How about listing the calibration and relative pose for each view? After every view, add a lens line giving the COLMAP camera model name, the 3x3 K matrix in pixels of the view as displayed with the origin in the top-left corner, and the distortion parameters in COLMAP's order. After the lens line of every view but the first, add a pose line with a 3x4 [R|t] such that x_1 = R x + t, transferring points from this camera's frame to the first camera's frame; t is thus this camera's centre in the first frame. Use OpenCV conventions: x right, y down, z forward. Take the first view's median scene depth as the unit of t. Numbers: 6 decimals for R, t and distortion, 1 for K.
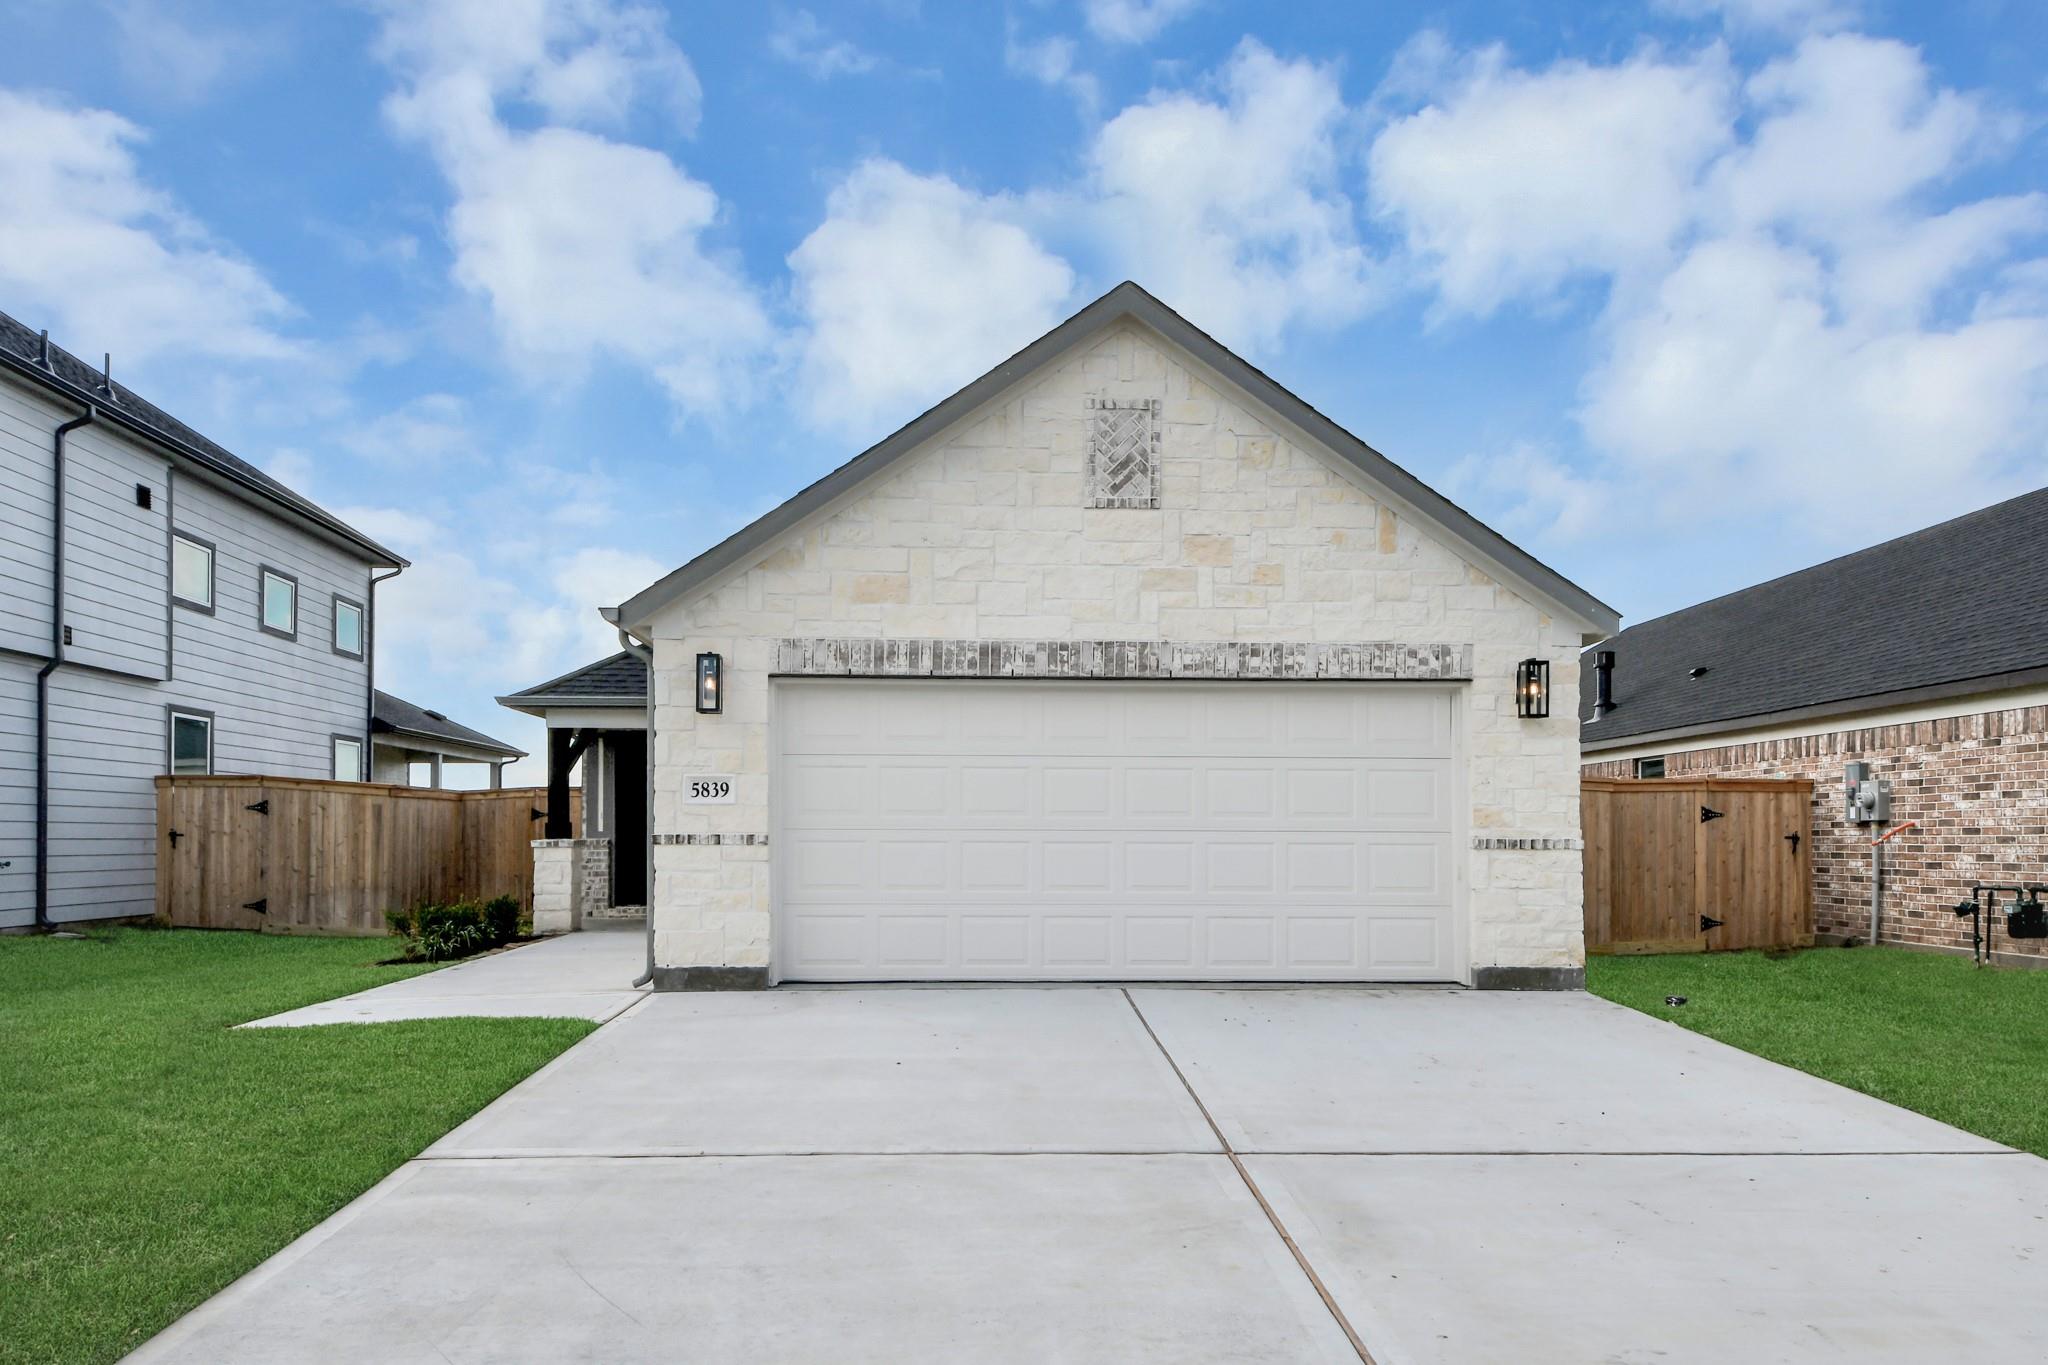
lens RADIAL K [[1394.8, 0, 1021.7], [0, 1394.8, 794.8], [0, 0, 1]] dist [-0.001577, 0.000188]
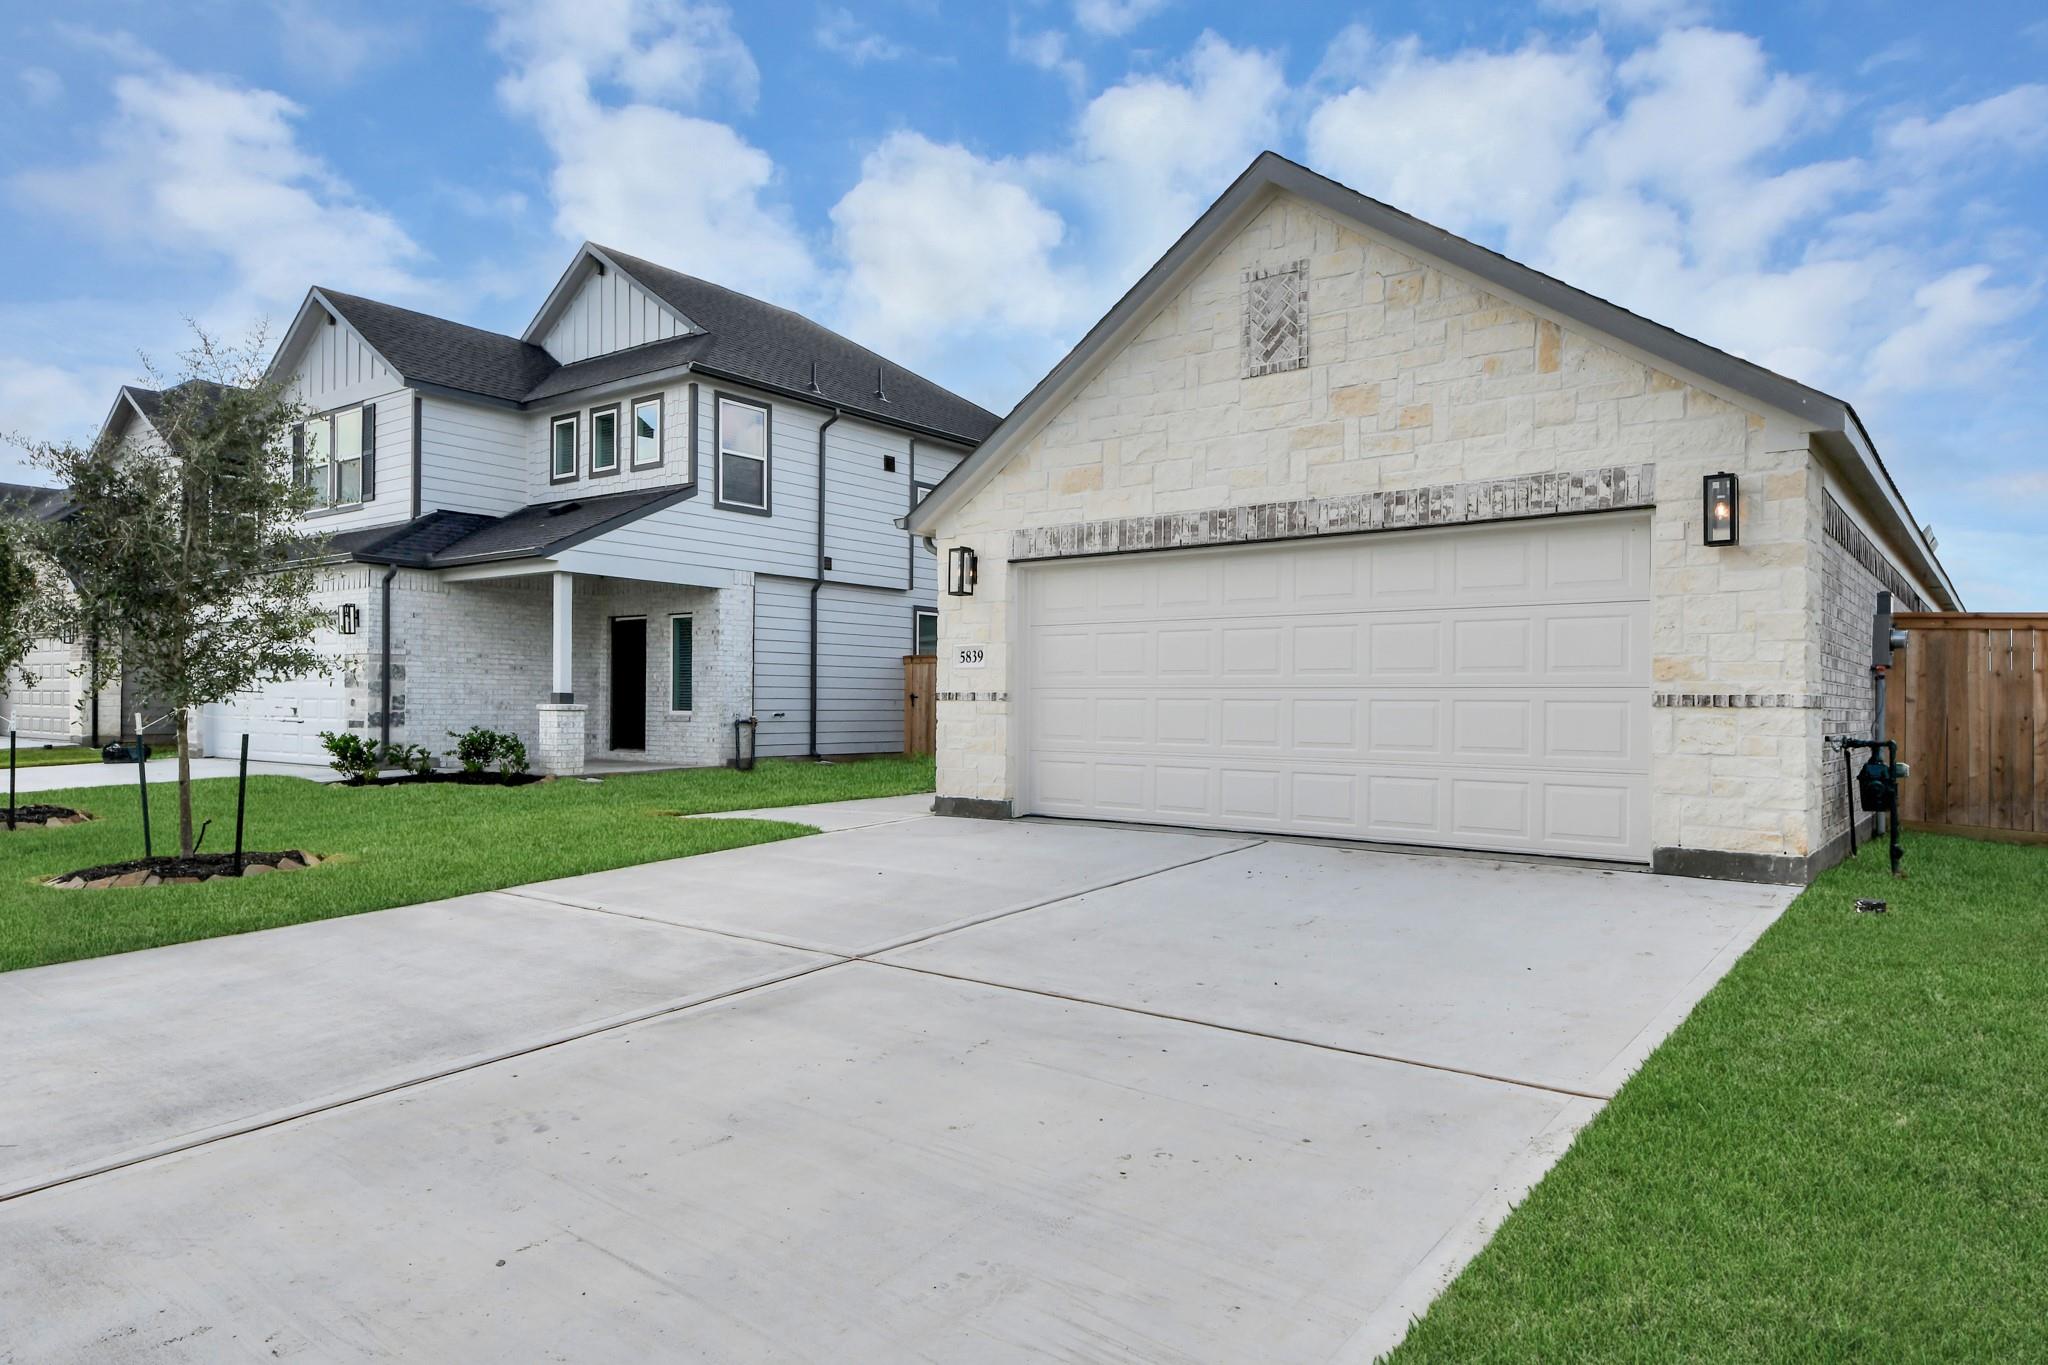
lens RADIAL K [[1228.4, 0, 1024.0], [0, 1228.4, 682.5], [0, 0, 1]] dist [0.001507, -0.000720]
pose [[0.764666, -0.009117, -0.644362, 0.511787], [0.018115, 0.999809, 0.007351, 0.011985], [0.644172, -0.017294, 0.764685, 0.186770]]
